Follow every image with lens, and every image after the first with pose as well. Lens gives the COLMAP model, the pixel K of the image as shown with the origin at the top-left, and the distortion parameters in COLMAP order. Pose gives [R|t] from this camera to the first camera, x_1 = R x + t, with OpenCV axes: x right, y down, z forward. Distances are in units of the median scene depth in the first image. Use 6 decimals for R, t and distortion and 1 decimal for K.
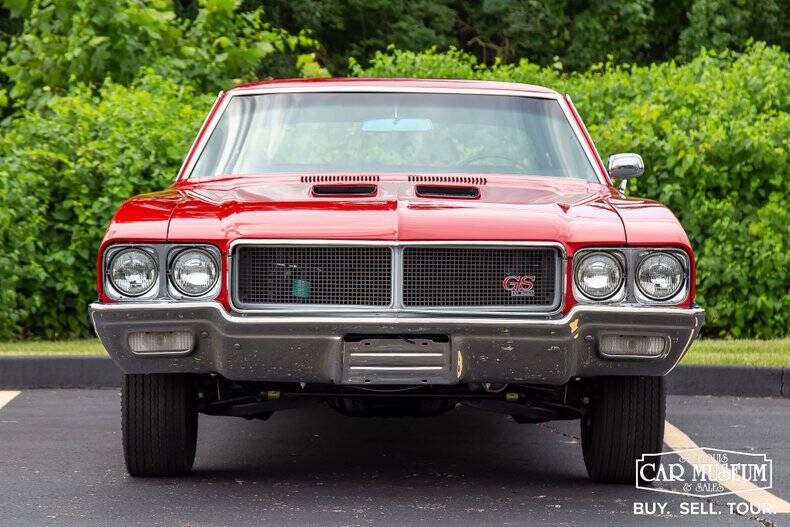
lens RADIAL K [[2713.2, 0, 395.0], [0, 2713.2, 263.4], [0, 0, 1]] dist [0.558783, 0.000000]
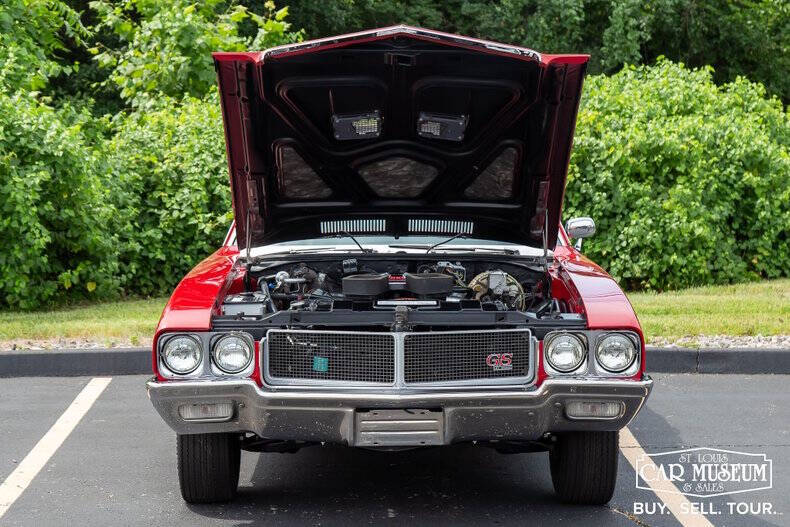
lens RADIAL K [[1844.1, 0, 379.8], [0, 1844.1, 206.7], [0, 0, 1]] dist [0.337138, 0.000000]
pose [[0.999876, -0.010055, -0.012153, 0.001365], [0.010448, 0.999411, 0.032687, -0.043290], [0.011817, -0.032810, 0.999392, 0.085295]]
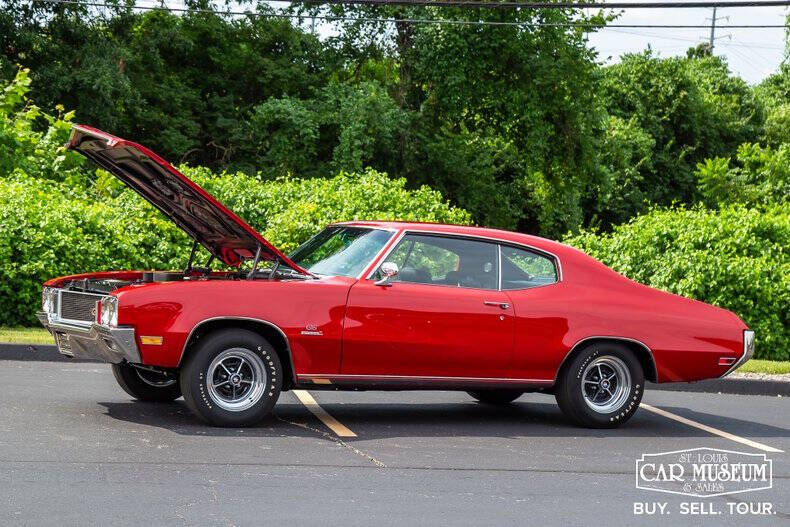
lens RADIAL K [[1844.1, 0, 352.4], [0, 1844.1, 221.9], [0, 0, 1]] dist [0.337138, 0.000000]
pose [[0.993118, 0.044432, 0.108363, -0.008482], [-0.041978, 0.998810, -0.024825, -0.018267], [-0.109337, 0.020105, 0.993801, -0.198406]]
